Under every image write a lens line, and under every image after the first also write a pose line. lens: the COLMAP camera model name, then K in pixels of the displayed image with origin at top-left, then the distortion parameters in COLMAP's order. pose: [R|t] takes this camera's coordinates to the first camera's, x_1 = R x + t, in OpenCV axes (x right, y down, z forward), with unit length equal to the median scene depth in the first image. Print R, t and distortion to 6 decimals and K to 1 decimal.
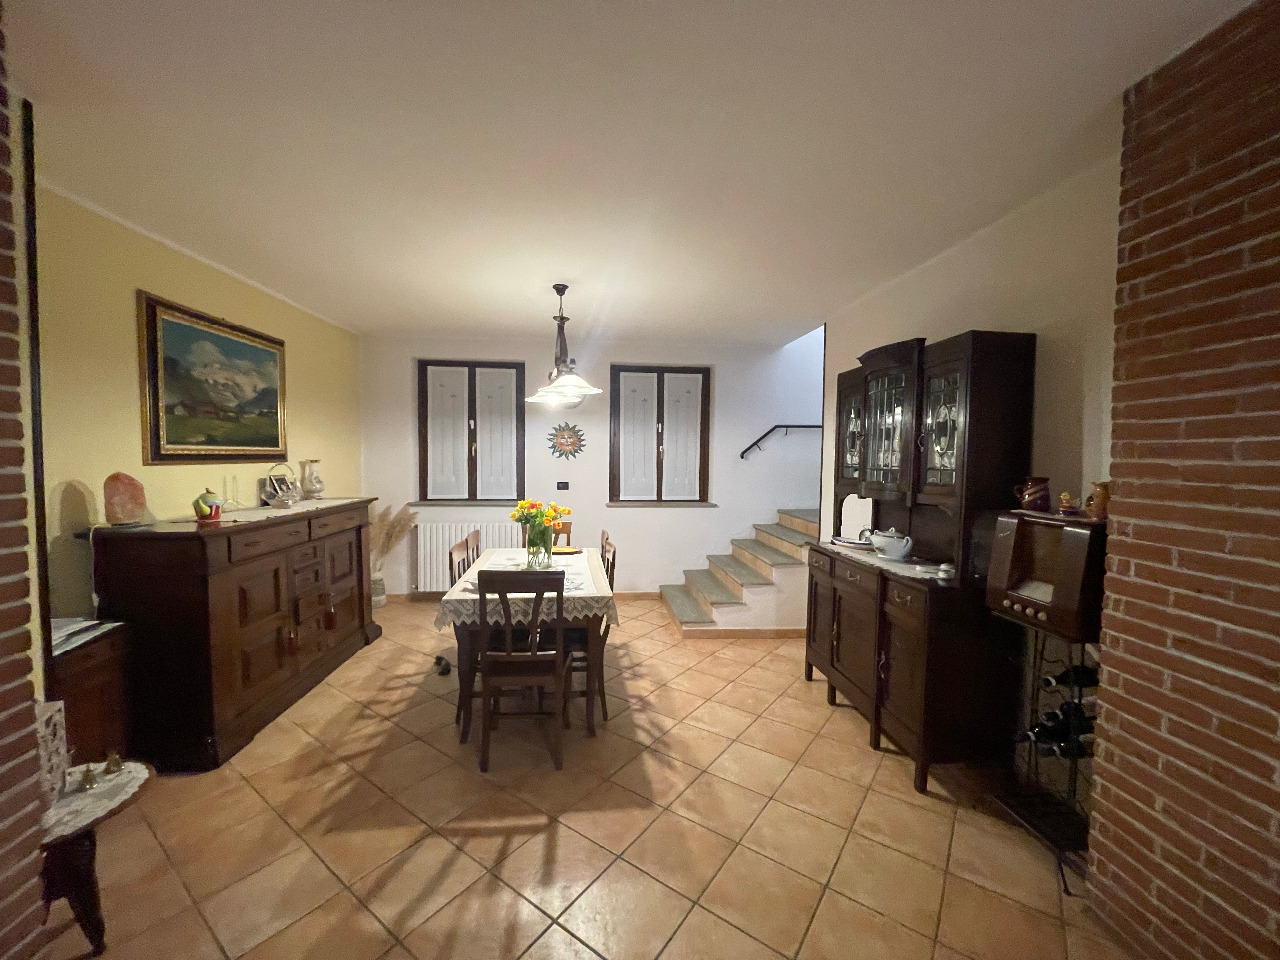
lens RADIAL K [[514.8, 0, 638.4], [0, 514.8, 481.3], [0, 0, 1]] dist [-0.006269, 0.001385]
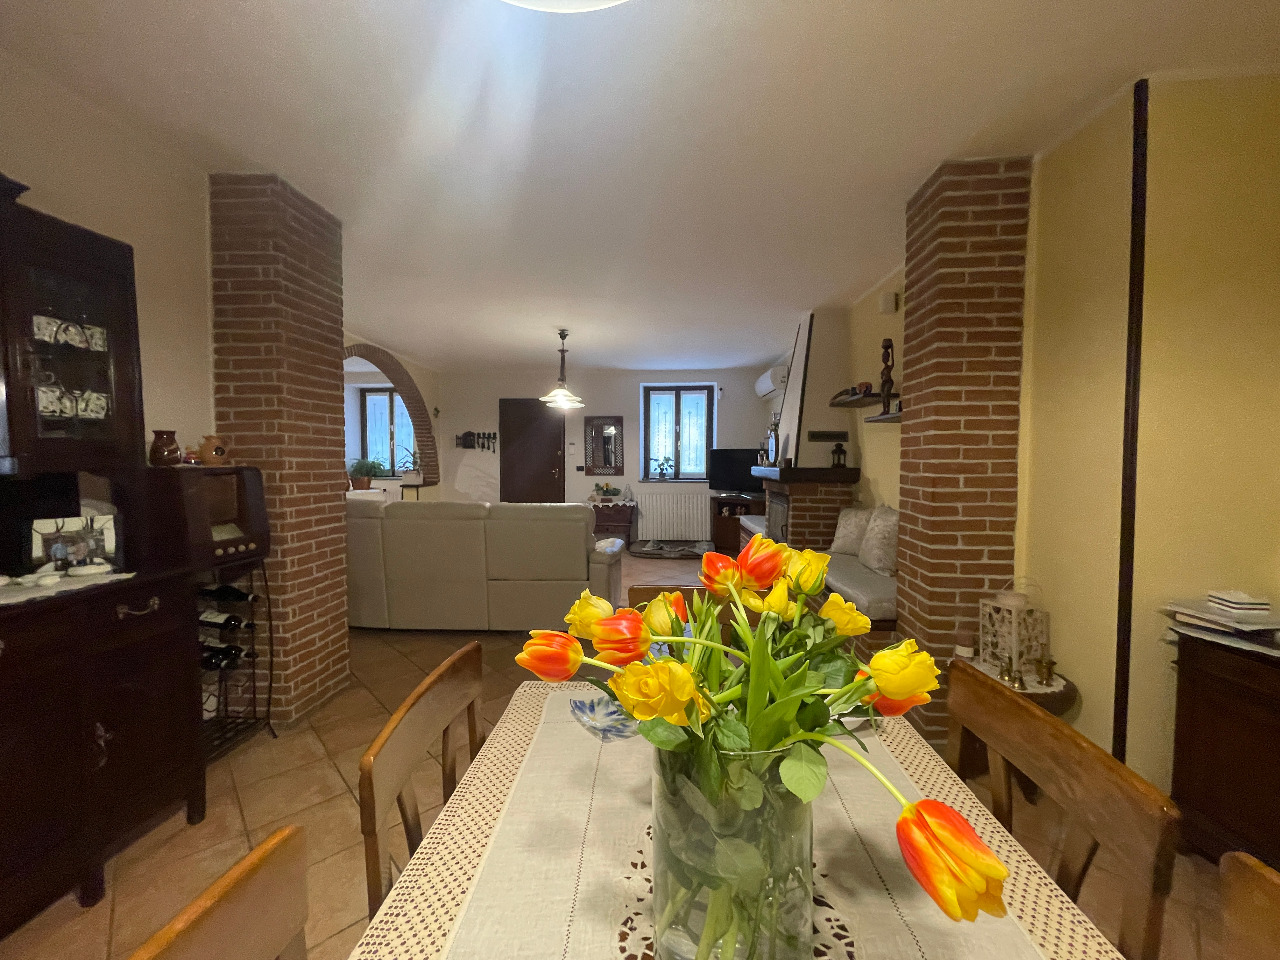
lens RADIAL K [[514.8, 0, 639.9], [0, 514.8, 482.4], [0, 0, 1]] dist [-0.006269, 0.001385]
pose [[-0.984359, -0.022050, 0.174792, -0.191202], [-0.005724, 0.995616, 0.093360, -0.004140], [-0.176084, 0.090899, -0.980169, 1.184686]]
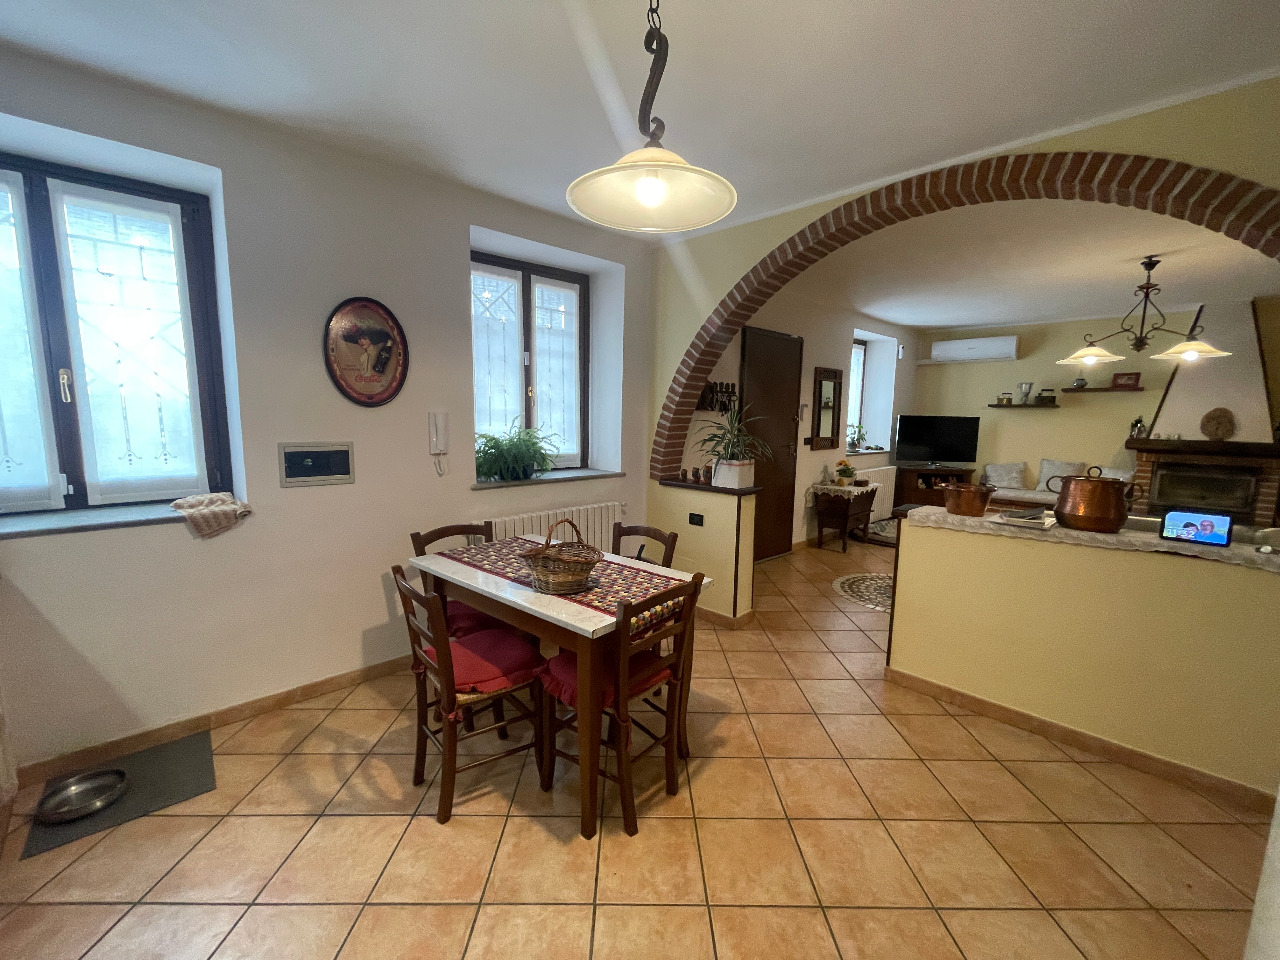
lens RADIAL K [[514.8, 0, 640.0], [0, 514.8, 480.1], [0, 0, 1]] dist [-0.006269, 0.001385]
pose [[-0.805192, 0.053143, -0.590628, 2.005252], [-0.049463, 0.986487, 0.156193, 0.046385], [0.590948, 0.154979, -0.791683, -0.111219]]
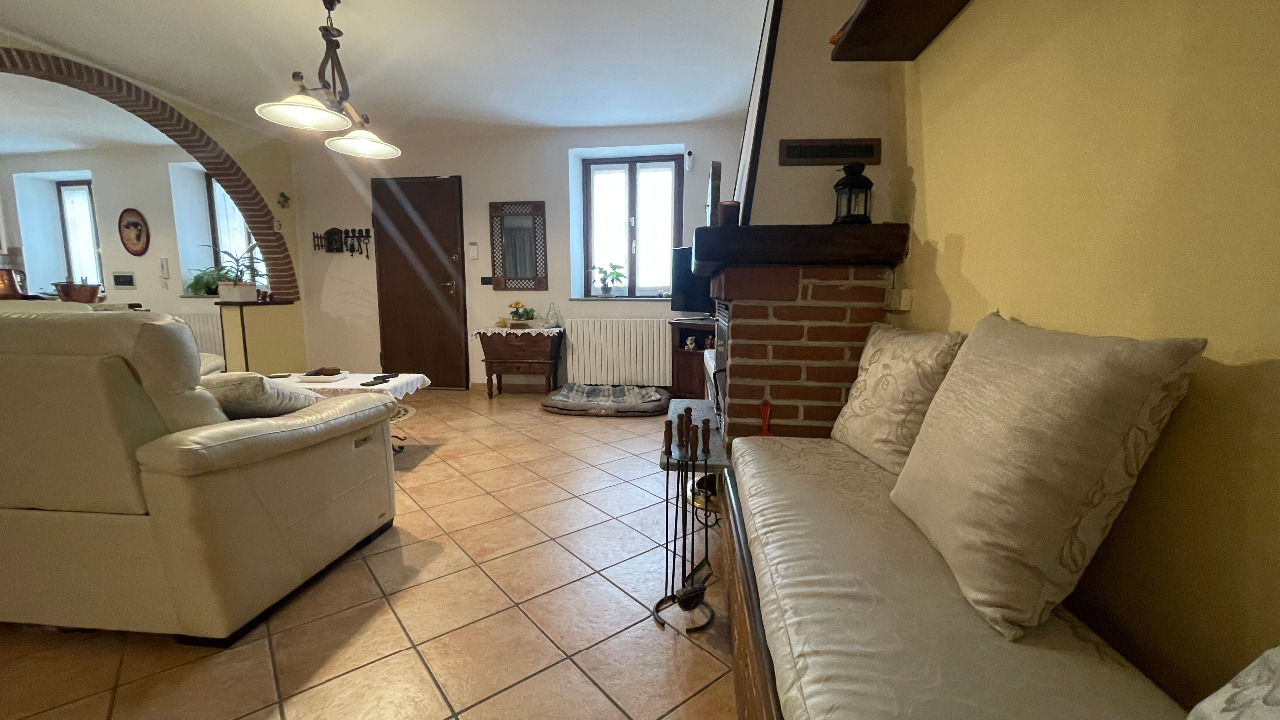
lens RADIAL K [[516.6, 0, 634.1], [0, 516.6, 367.9], [0, 0, 1]] dist [-0.005065, 0.002444]
pose [[-0.967252, -0.050049, 0.248834, -0.386813], [-0.002089, 0.981902, 0.189376, 0.120391], [-0.253809, 0.182654, -0.949852, 0.368692]]
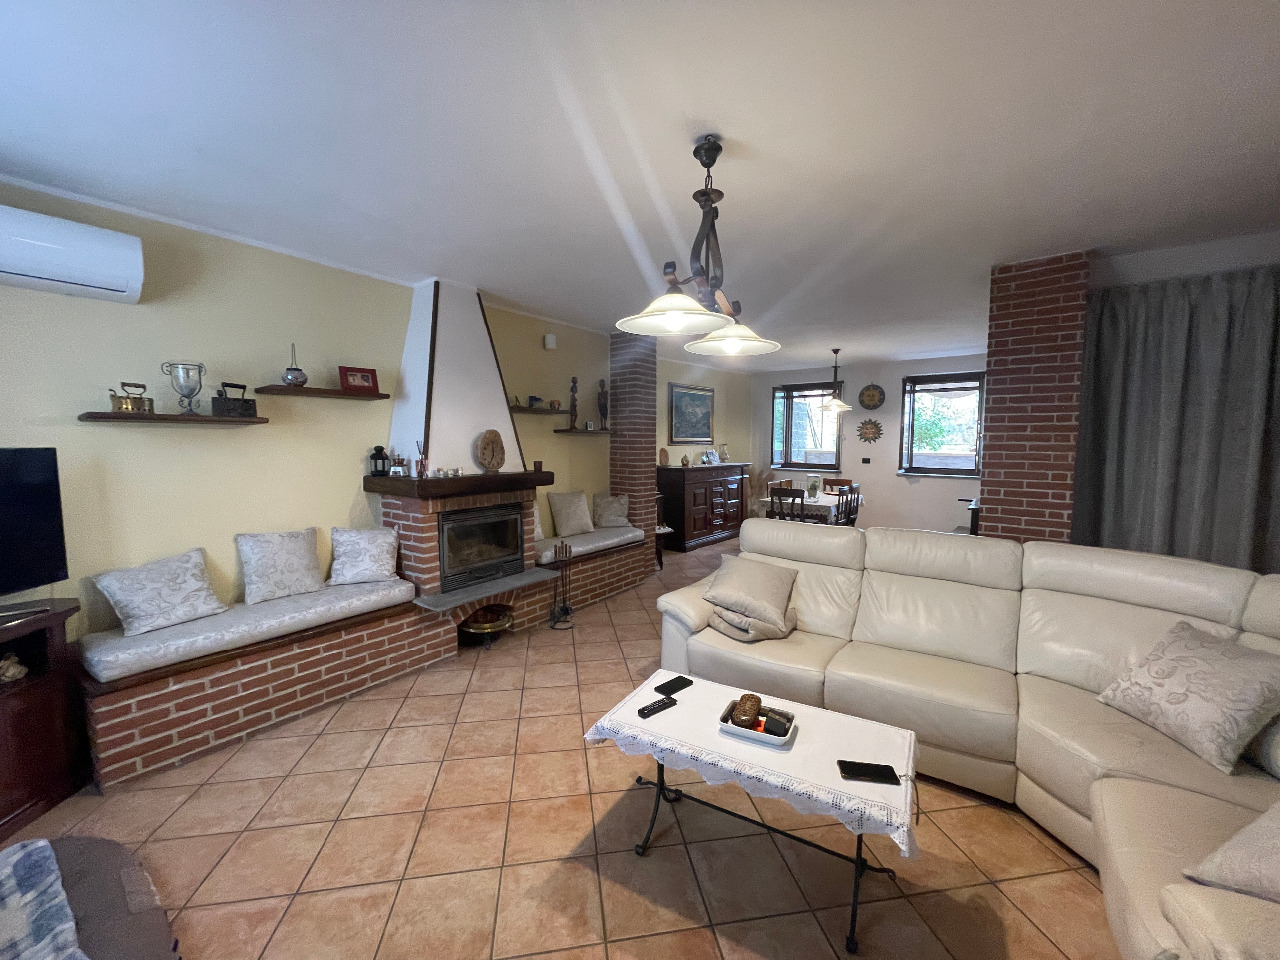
lens RADIAL K [[514.8, 0, 636.6], [0, 514.8, 480.1], [0, 0, 1]] dist [-0.006269, 0.001385]
pose [[0.712251, 0.046168, -0.700405, 0.727272], [-0.028173, 0.998911, 0.037195, 0.047181], [0.701359, -0.006760, 0.712776, -0.919625]]
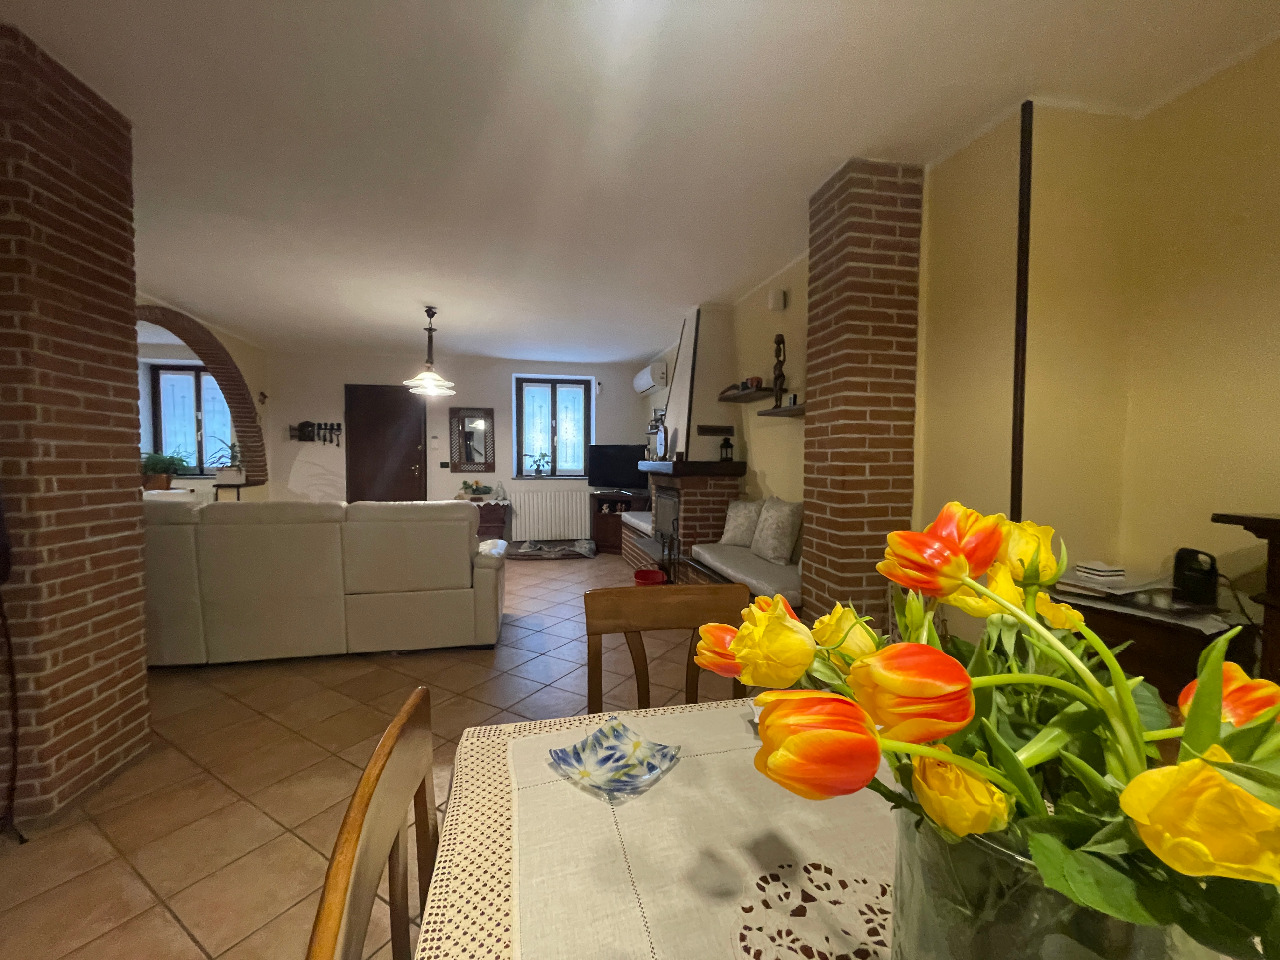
lens RADIAL K [[514.8, 0, 640.4], [0, 514.8, 482.6], [0, 0, 1]] dist [-0.006269, 0.001385]
pose [[-0.995462, -0.013395, -0.094215, -0.109946], [-0.021940, 0.995677, 0.090252, 0.017626], [0.092599, 0.091909, -0.991453, 1.113552]]
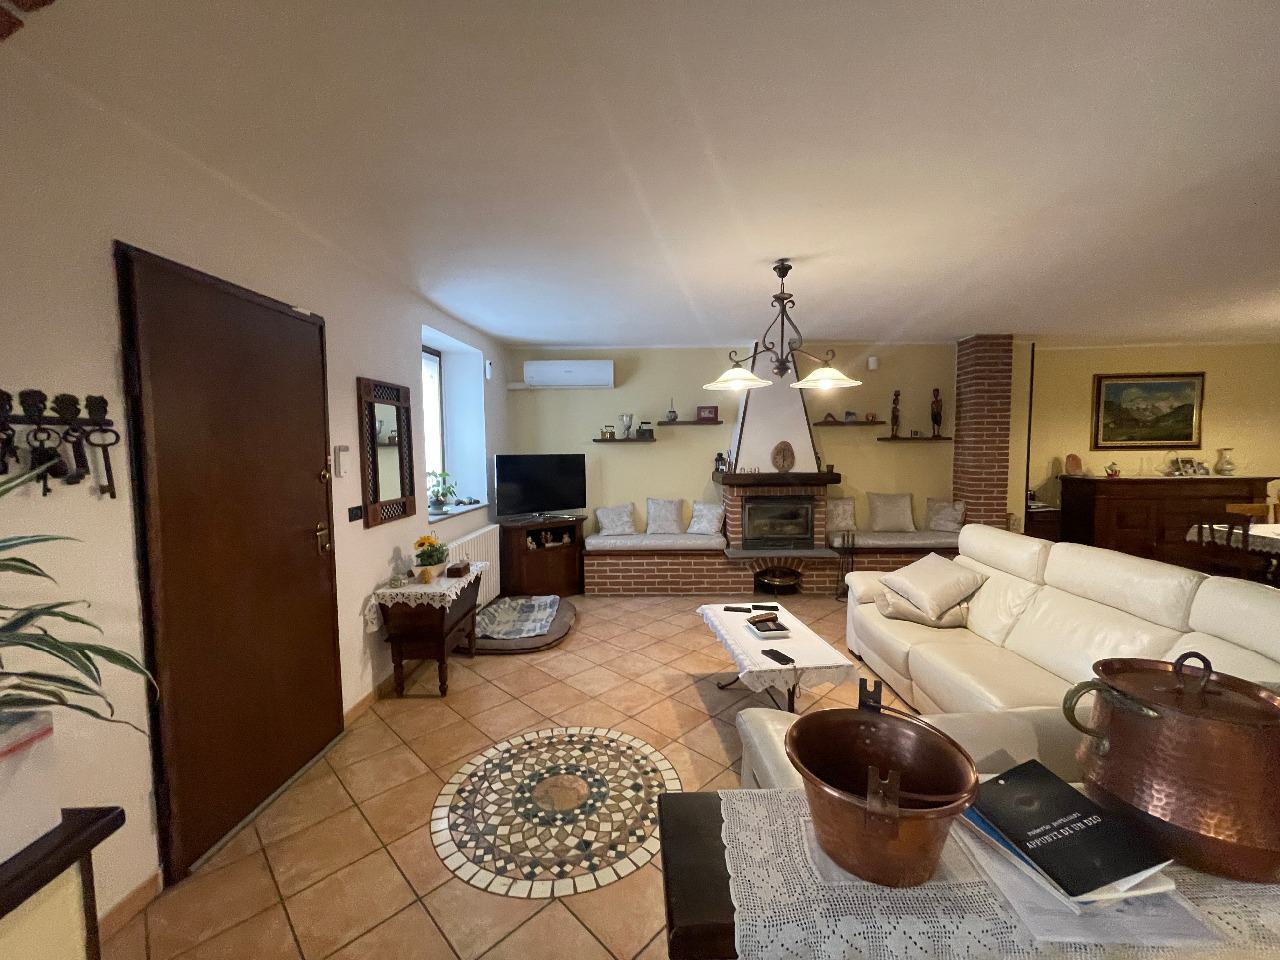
lens RADIAL K [[514.8, 0, 637.7], [0, 514.8, 480.2], [0, 0, 1]] dist [-0.006269, 0.001385]
pose [[-0.158992, 0.057534, -0.985602, 1.352355], [-0.037093, 0.997248, 0.064197, 0.021934], [0.986583, 0.046766, -0.156420, -0.523586]]
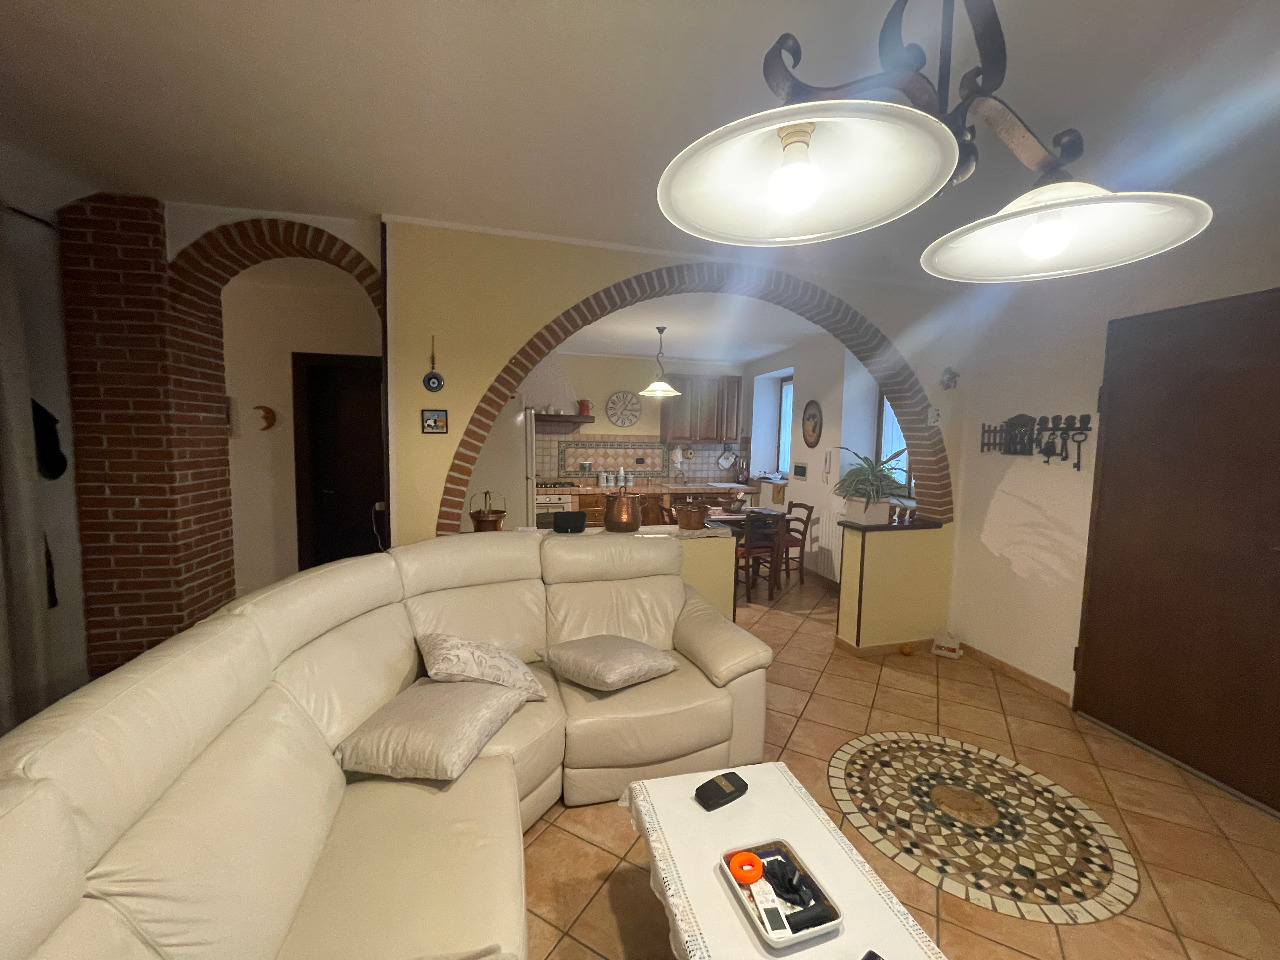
lens RADIAL K [[514.8, 0, 643.1], [0, 514.8, 479.0], [0, 0, 1]] dist [-0.006269, 0.001385]
pose [[-0.109036, -0.093758, 0.989606, 0.093396], [0.026344, 0.994920, 0.097164, -0.003893], [-0.993689, 0.036665, -0.106012, -0.237650]]
